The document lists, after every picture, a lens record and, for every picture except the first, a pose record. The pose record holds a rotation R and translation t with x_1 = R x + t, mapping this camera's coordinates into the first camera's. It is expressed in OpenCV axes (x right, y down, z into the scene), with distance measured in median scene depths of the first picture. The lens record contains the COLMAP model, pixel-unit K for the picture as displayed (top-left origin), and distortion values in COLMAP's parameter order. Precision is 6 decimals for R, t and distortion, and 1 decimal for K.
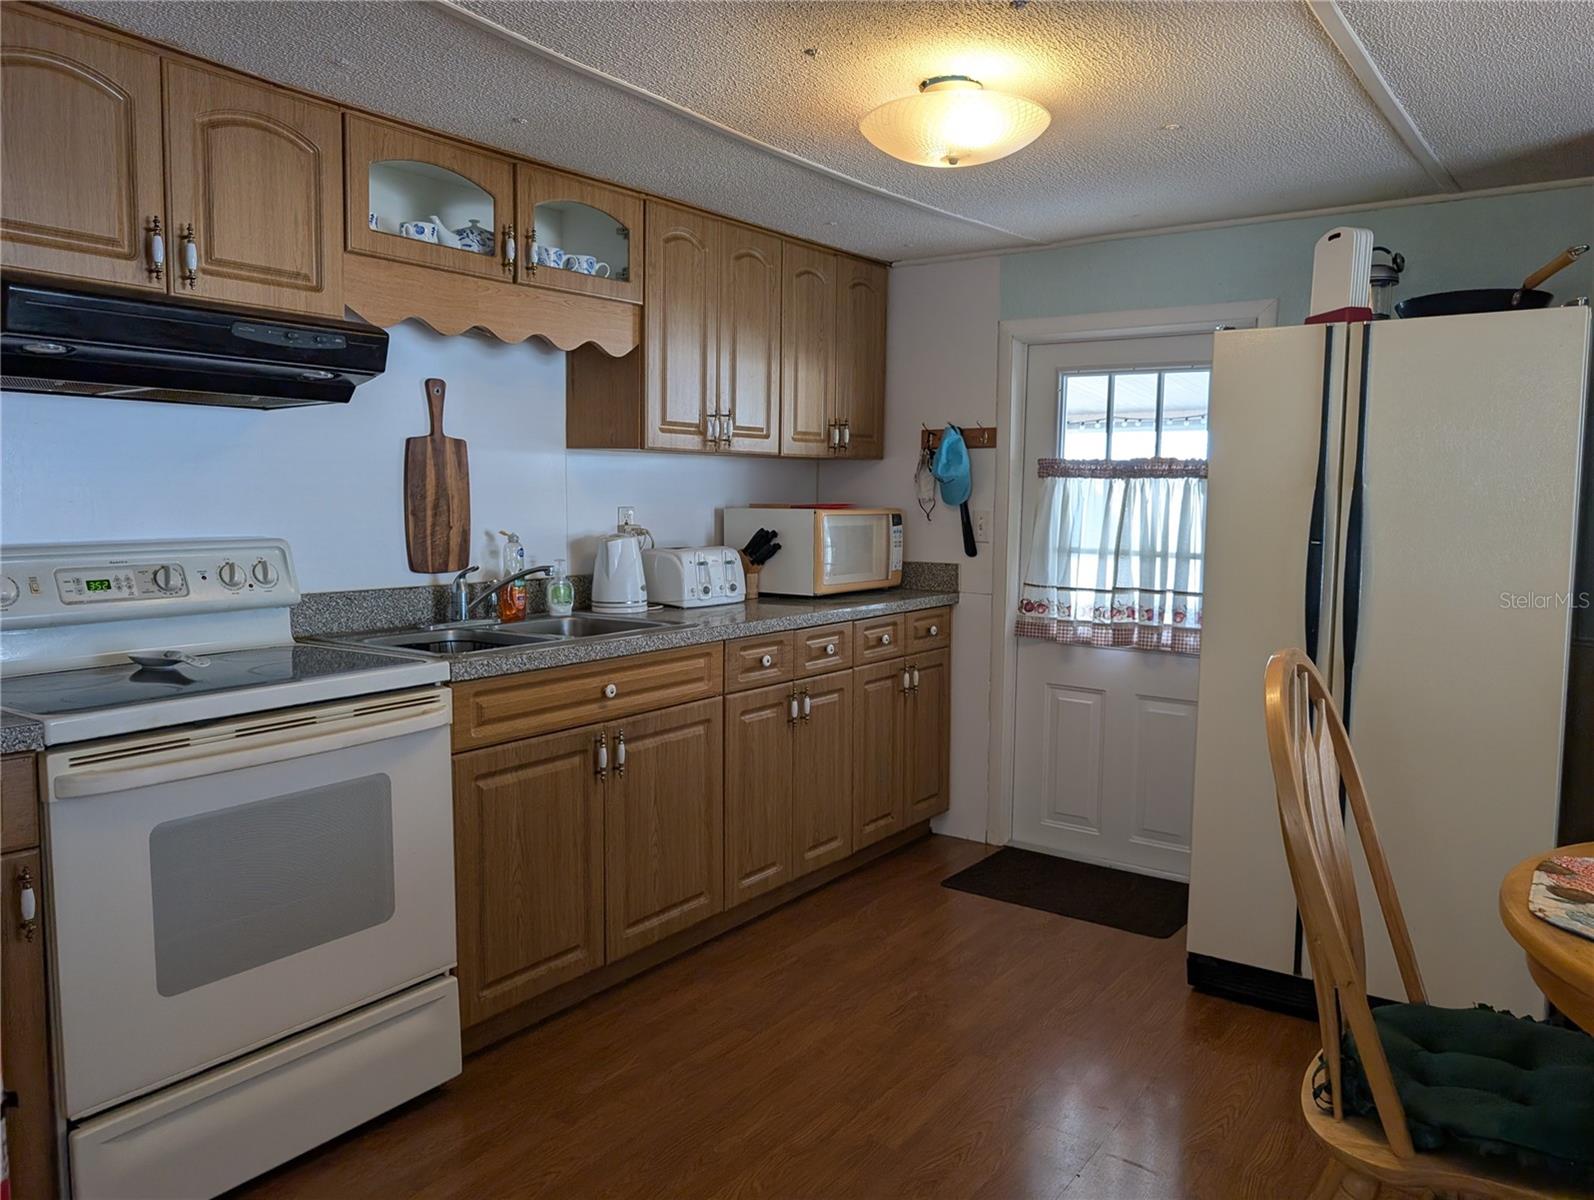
lens RADIAL K [[1149.3, 0, 800.0], [0, 1149.3, 600.0], [0, 0, 1]] dist [0.003666, 0.002852]
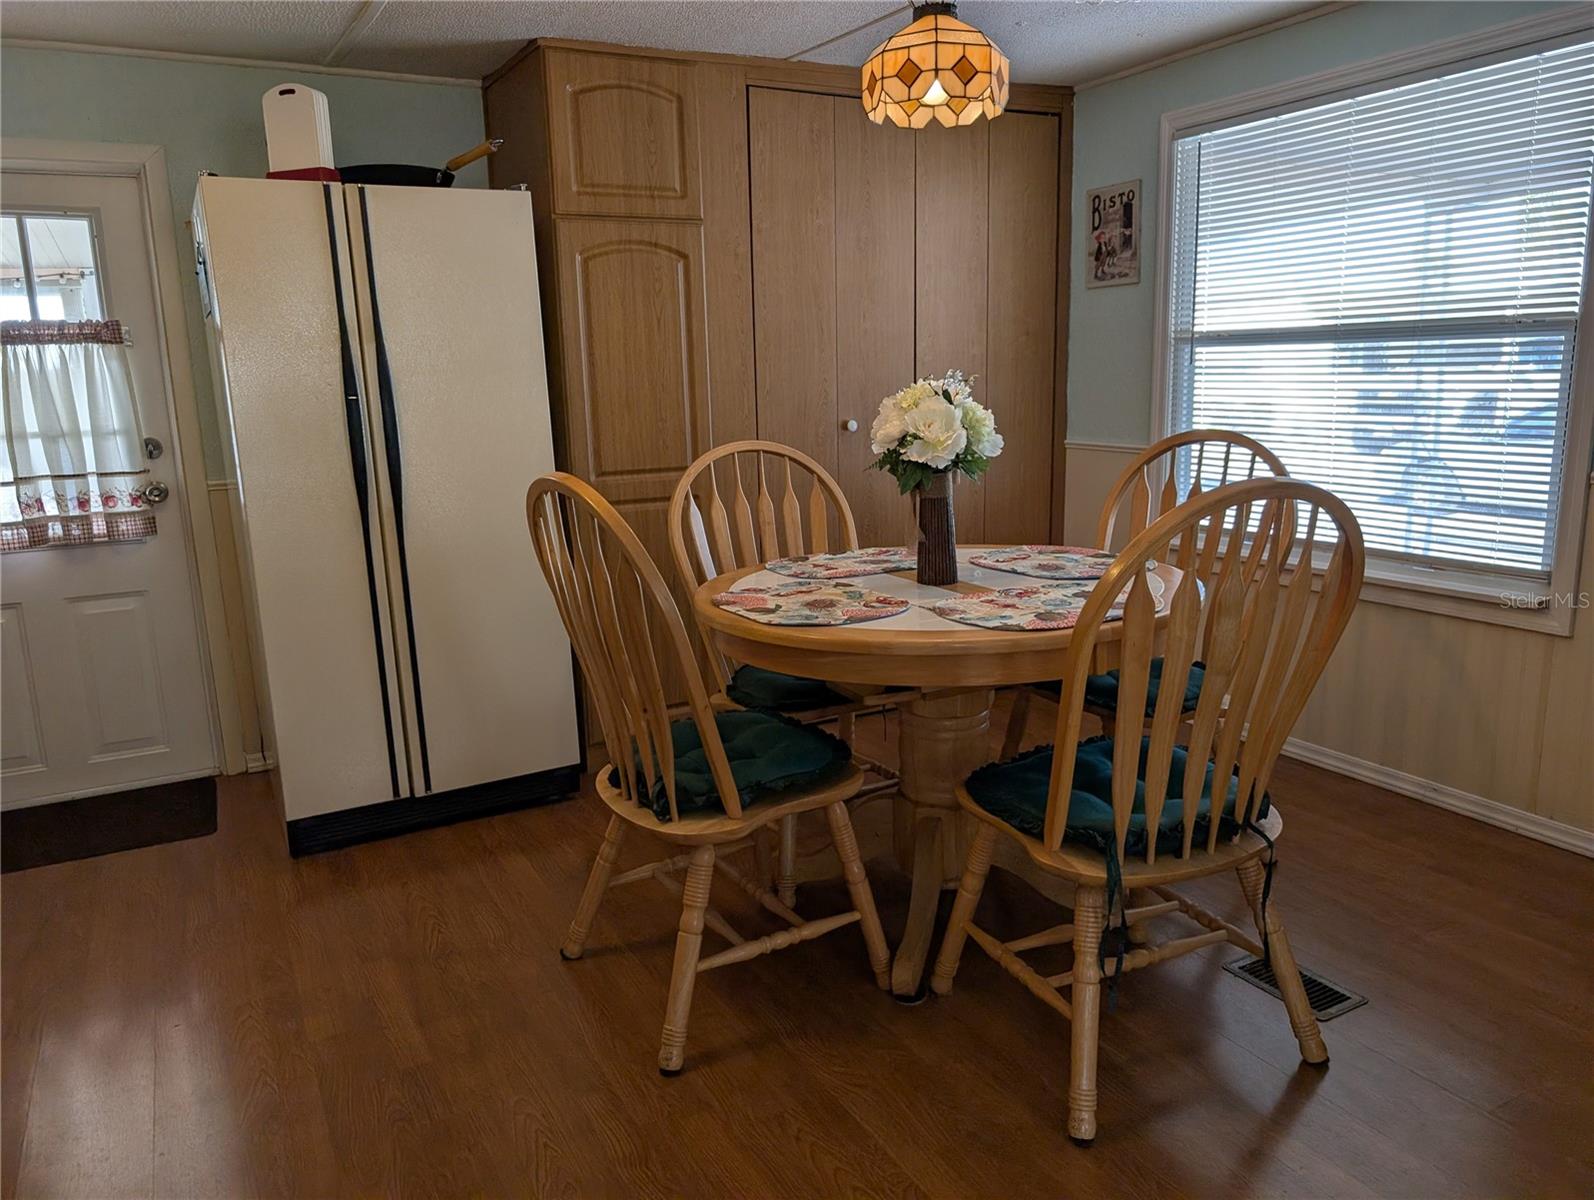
lens RADIAL K [[1149.3, 0, 800.0], [0, 1149.3, 600.0], [0, 0, 1]] dist [0.003666, 0.002852]
pose [[0.444393, -0.207381, 0.871497, -0.232730], [0.118057, 0.977909, 0.172503, -0.001438], [-0.888019, 0.026227, 0.459059, 0.113763]]
